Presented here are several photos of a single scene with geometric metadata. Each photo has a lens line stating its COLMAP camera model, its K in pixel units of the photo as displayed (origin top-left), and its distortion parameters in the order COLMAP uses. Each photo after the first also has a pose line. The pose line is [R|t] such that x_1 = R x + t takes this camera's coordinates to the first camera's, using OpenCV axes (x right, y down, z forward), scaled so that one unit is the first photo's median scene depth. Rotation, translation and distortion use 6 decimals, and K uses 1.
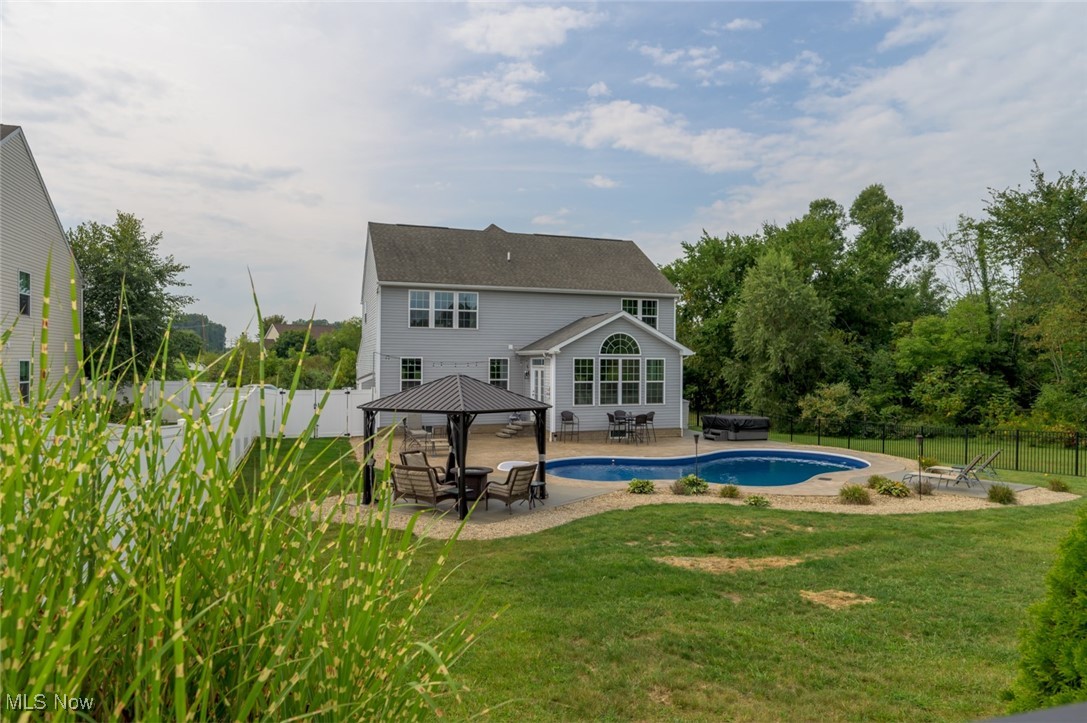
lens RADIAL K [[655.8, 0, 543.5], [0, 655.8, 361.5], [0, 0, 1]] dist [-0.001337, -0.000055]
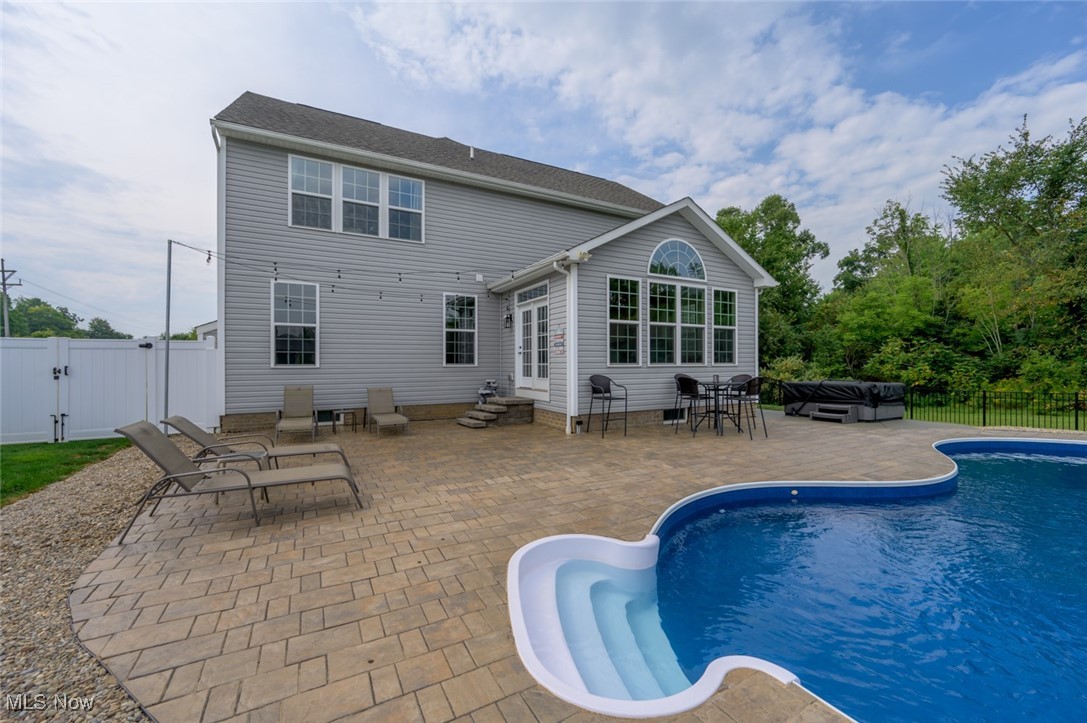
lens RADIAL K [[428.7, 0, 543.5], [0, 428.7, 361.5], [0, 0, 1]] dist [0.000289, -0.000007]
pose [[0.987762, -0.007992, 0.155762, -0.057846], [0.008418, 0.999962, -0.002077, 0.061862], [-0.155740, 0.003363, 0.987792, 0.634877]]
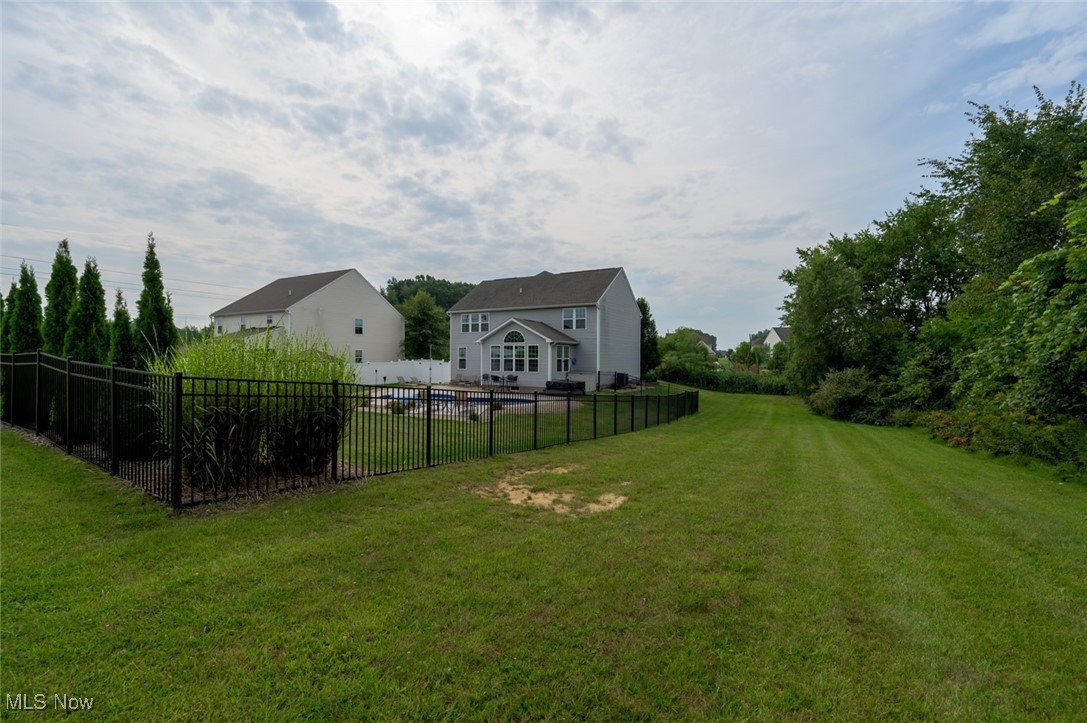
lens RADIAL K [[476.6, 0, 543.5], [0, 476.6, 361.5], [0, 0, 1]] dist [0.027602, 0.000055]
pose [[0.654248, 0.005571, -0.756259, 1.113769], [-0.006487, 0.999977, 0.001755, 0.035861], [0.756252, 0.003757, 0.654270, 0.219713]]
